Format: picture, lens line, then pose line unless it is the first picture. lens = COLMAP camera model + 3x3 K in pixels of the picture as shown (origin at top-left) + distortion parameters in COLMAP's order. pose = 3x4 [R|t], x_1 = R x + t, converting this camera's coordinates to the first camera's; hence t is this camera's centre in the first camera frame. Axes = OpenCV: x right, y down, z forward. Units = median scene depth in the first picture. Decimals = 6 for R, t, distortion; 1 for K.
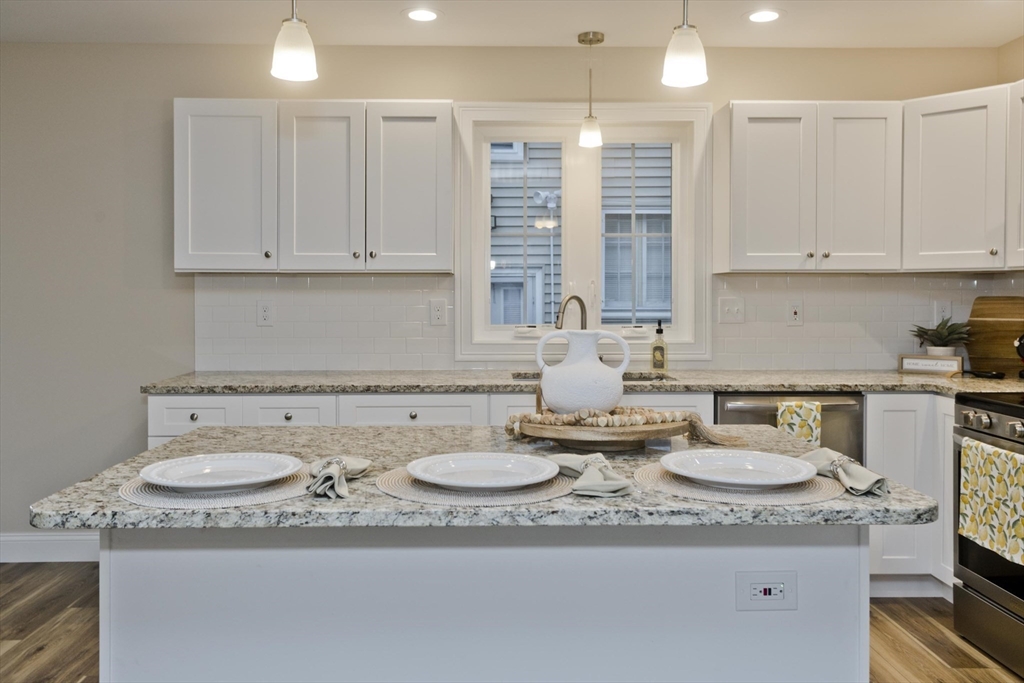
lens RADIAL K [[874.8, 0, 466.6], [0, 874.8, 302.8], [0, 0, 1]] dist [0.001858, 0.041611]
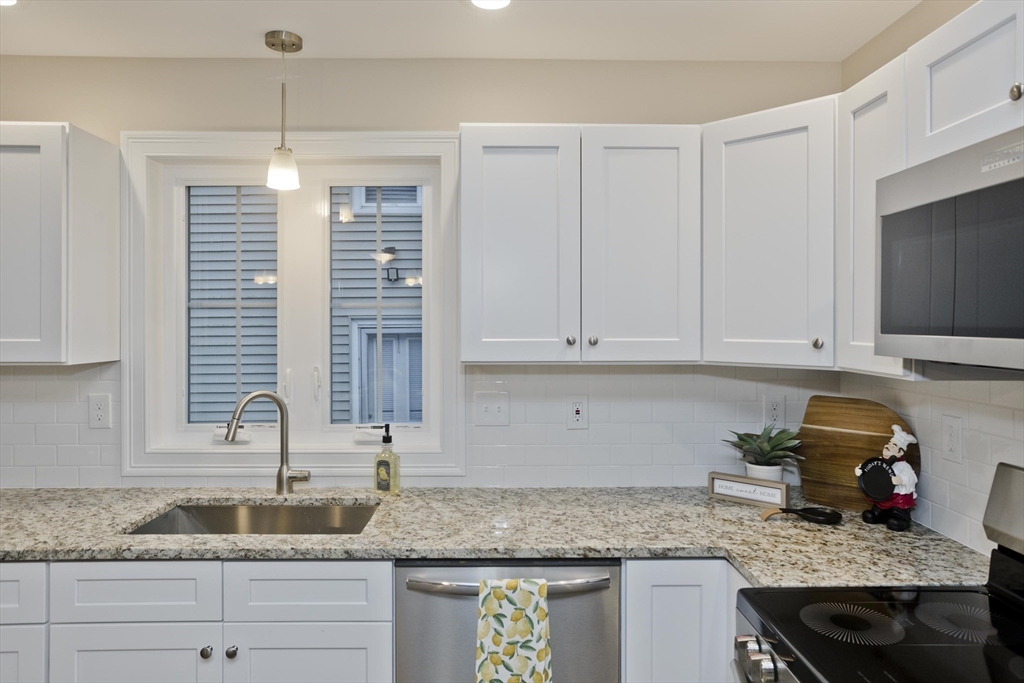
lens RADIAL K [[692.2, 0, 485.8], [0, 692.2, 321.7], [0, 0, 1]] dist [-0.007183, 0.011327]
pose [[0.999947, 0.000507, -0.010255, 0.330019], [-0.000610, 0.999949, -0.010046, -0.064749], [0.010249, 0.010051, 0.999897, 0.442958]]
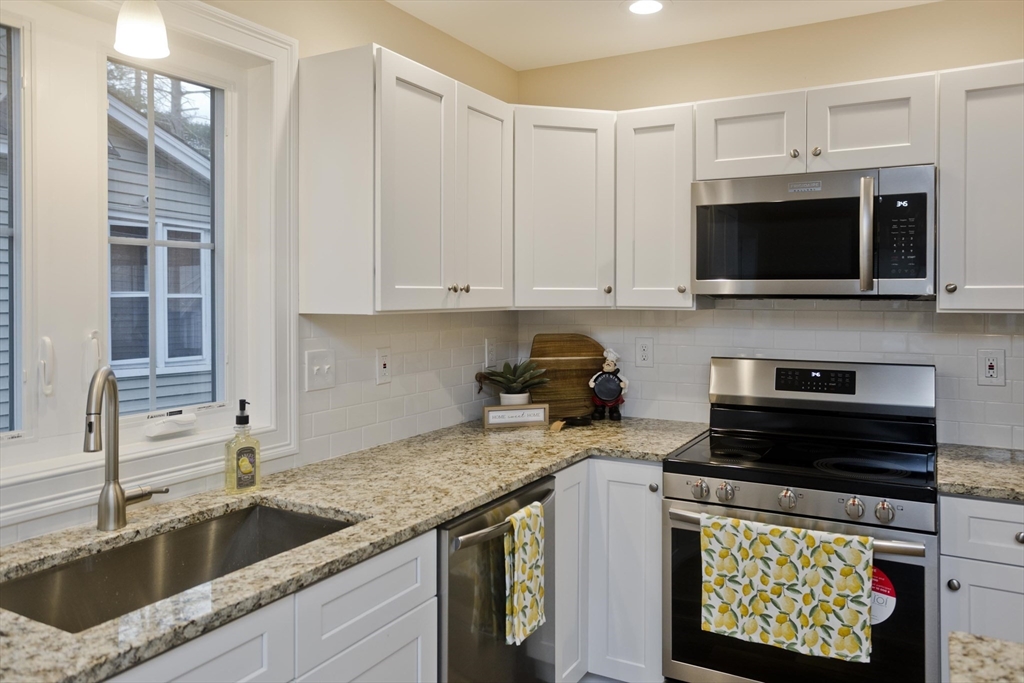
lens RADIAL K [[768.9, 0, 550.4], [0, 768.9, 294.2], [0, 0, 1]] dist [-0.011055, 0.030527]
pose [[0.470199, 0.001726, 0.882558, -0.128523], [0.009715, 0.999927, -0.007132, -0.045044], [-0.882507, 0.011928, 0.470149, 0.633348]]
